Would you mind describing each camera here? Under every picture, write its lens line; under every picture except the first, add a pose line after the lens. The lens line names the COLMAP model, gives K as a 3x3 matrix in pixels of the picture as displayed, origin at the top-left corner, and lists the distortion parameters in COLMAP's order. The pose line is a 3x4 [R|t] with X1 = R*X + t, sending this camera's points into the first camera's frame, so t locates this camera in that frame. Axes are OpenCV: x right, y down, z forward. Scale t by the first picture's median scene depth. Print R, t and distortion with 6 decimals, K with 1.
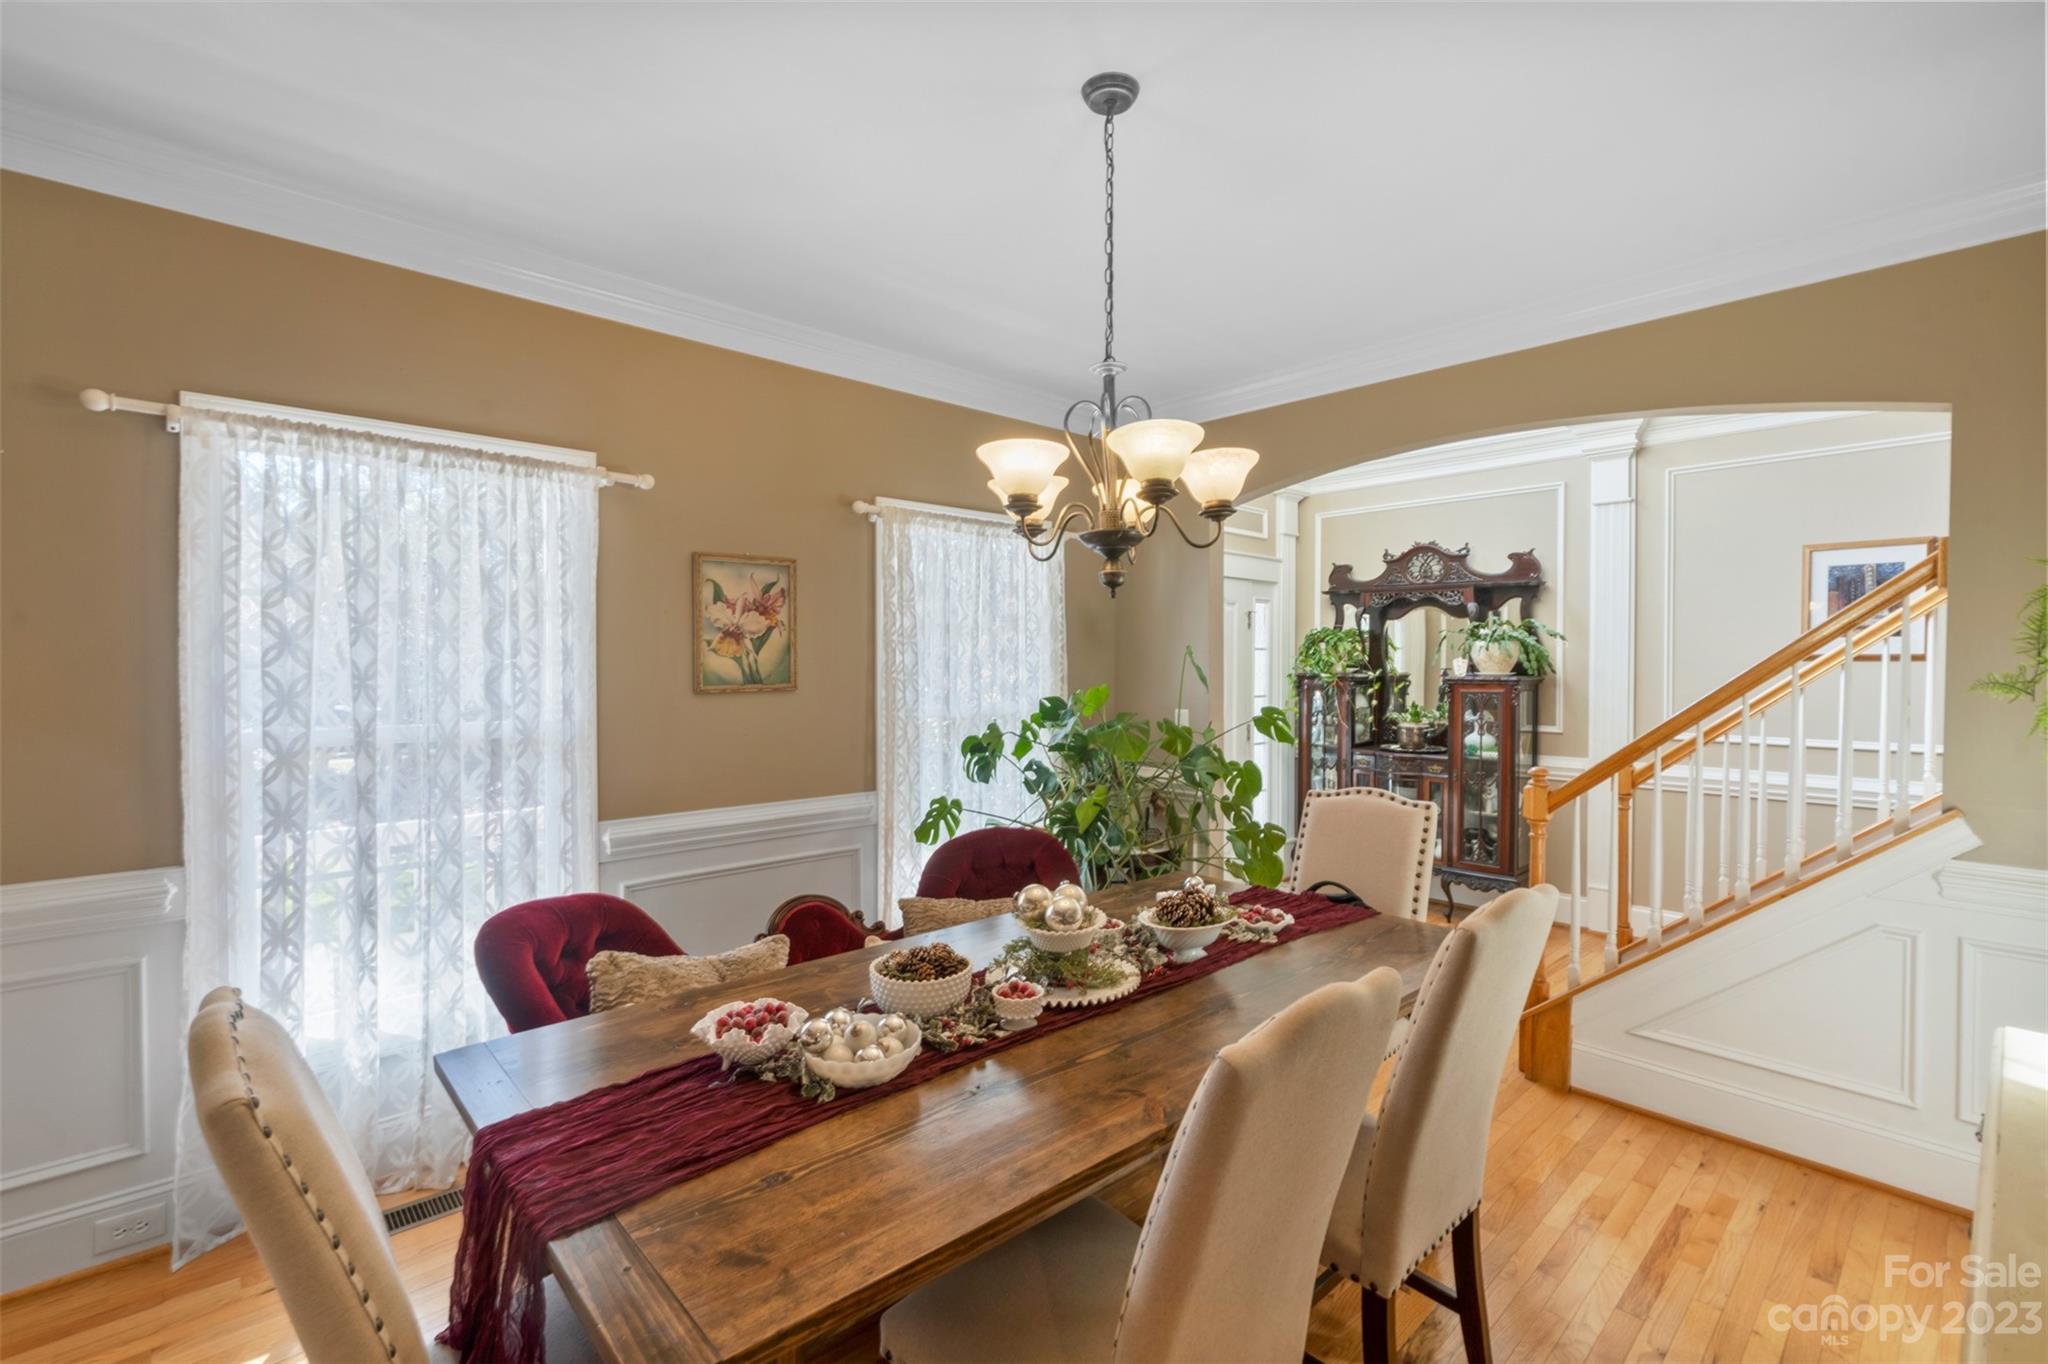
lens RADIAL K [[919.7, 0, 1008.7], [0, 919.7, 674.6], [0, 0, 1]] dist [-0.001118, 0.001277]
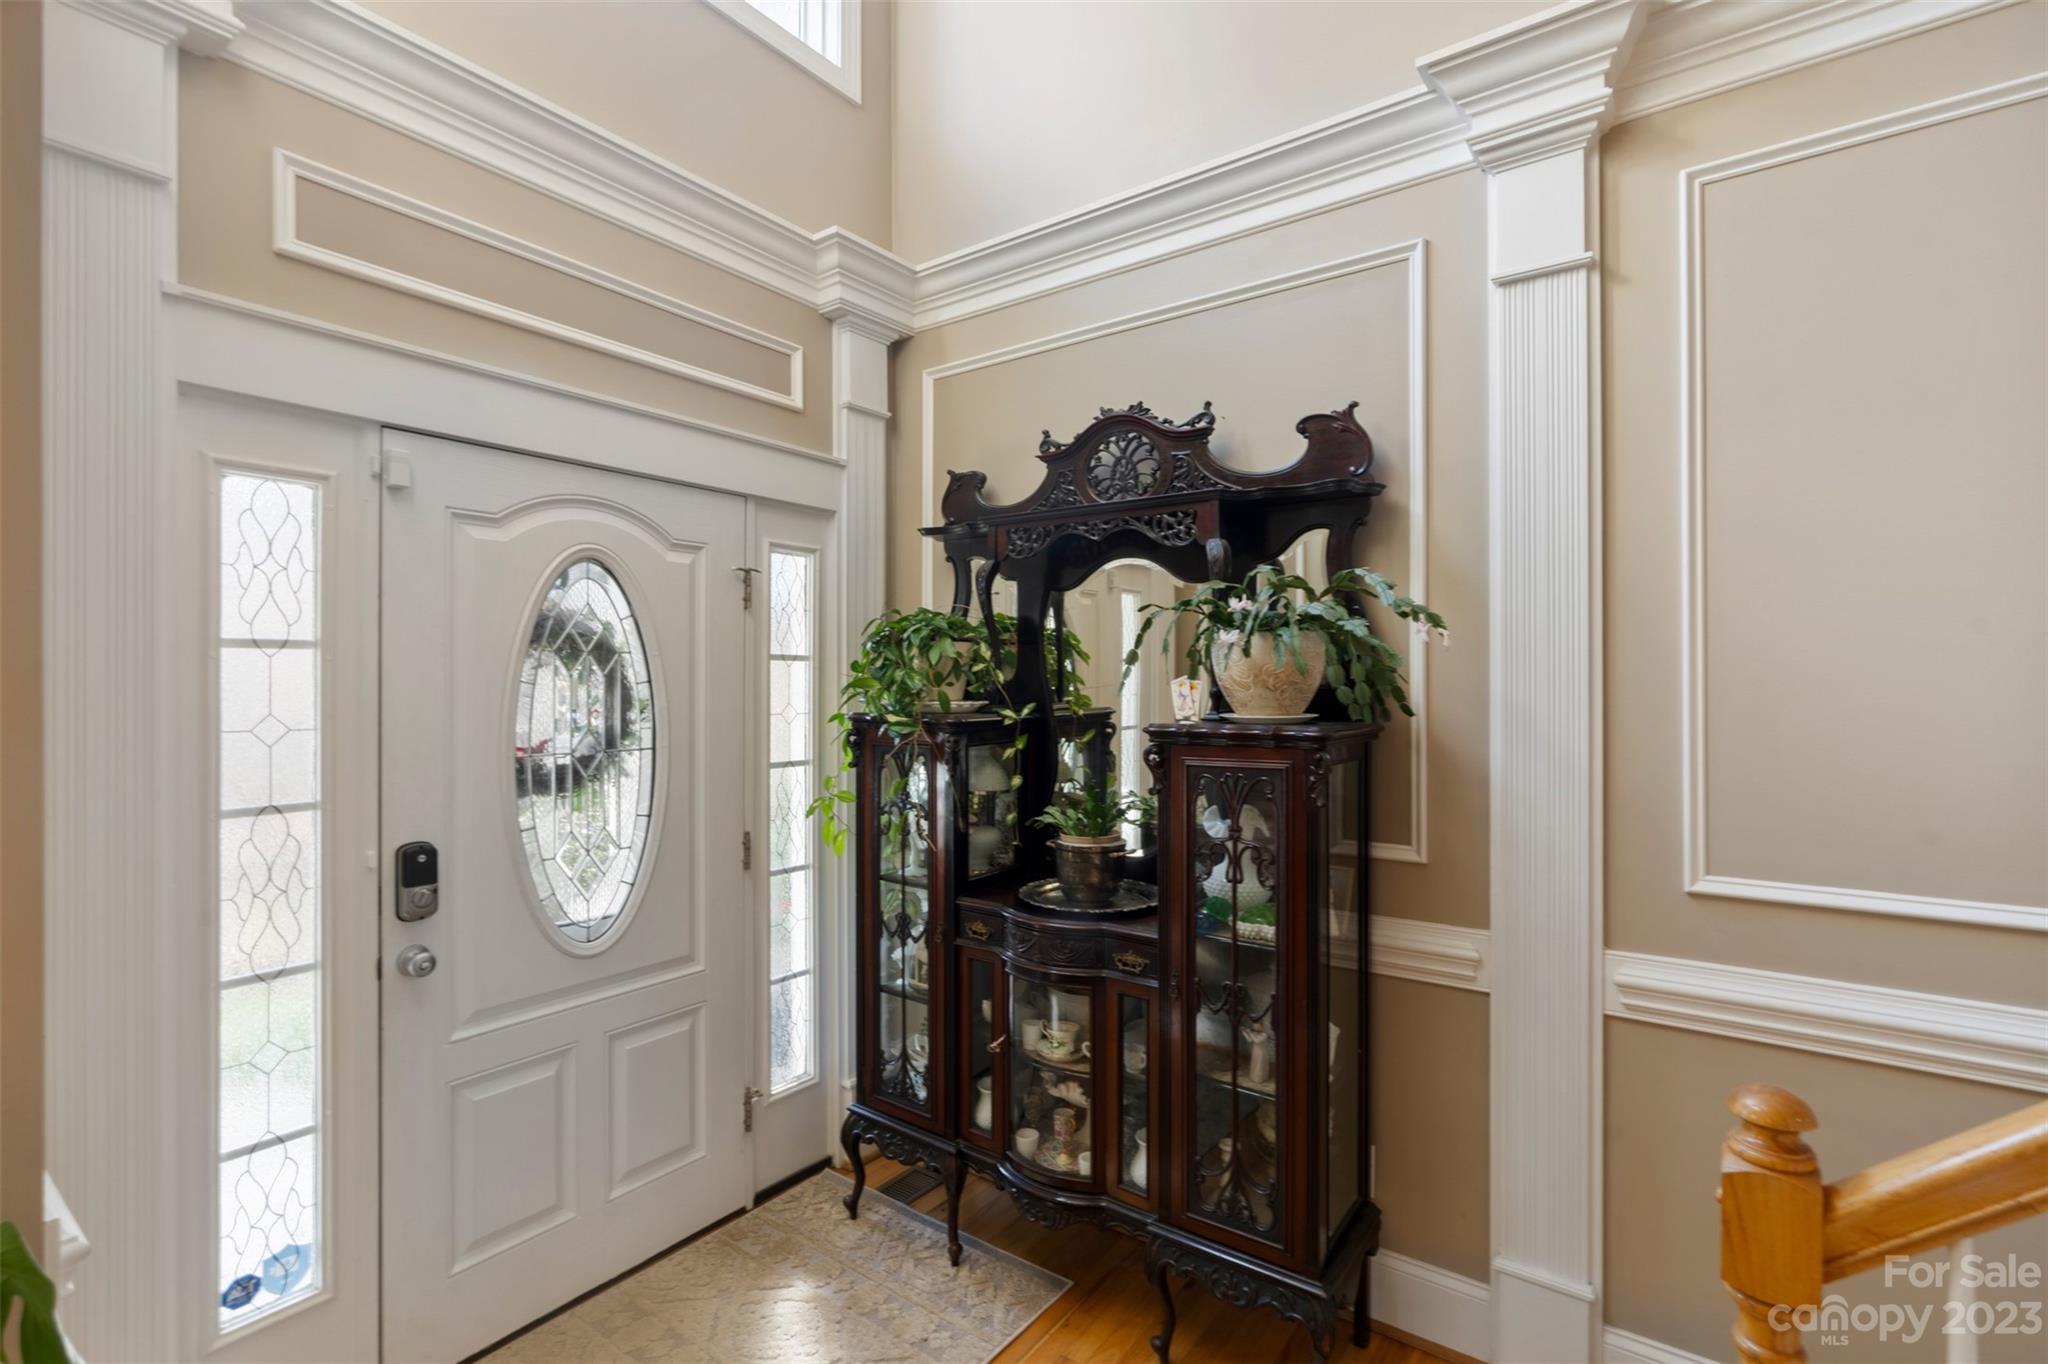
lens RADIAL K [[919.7, 0, 1035.0], [0, 919.7, 683.8], [0, 0, 1]] dist [-0.001118, 0.001277]
pose [[0.981202, -0.003854, 0.192945, 0.351061], [0.006776, 0.999872, -0.014485, -0.009368], [-0.192864, 0.015520, 0.981103, 0.627122]]
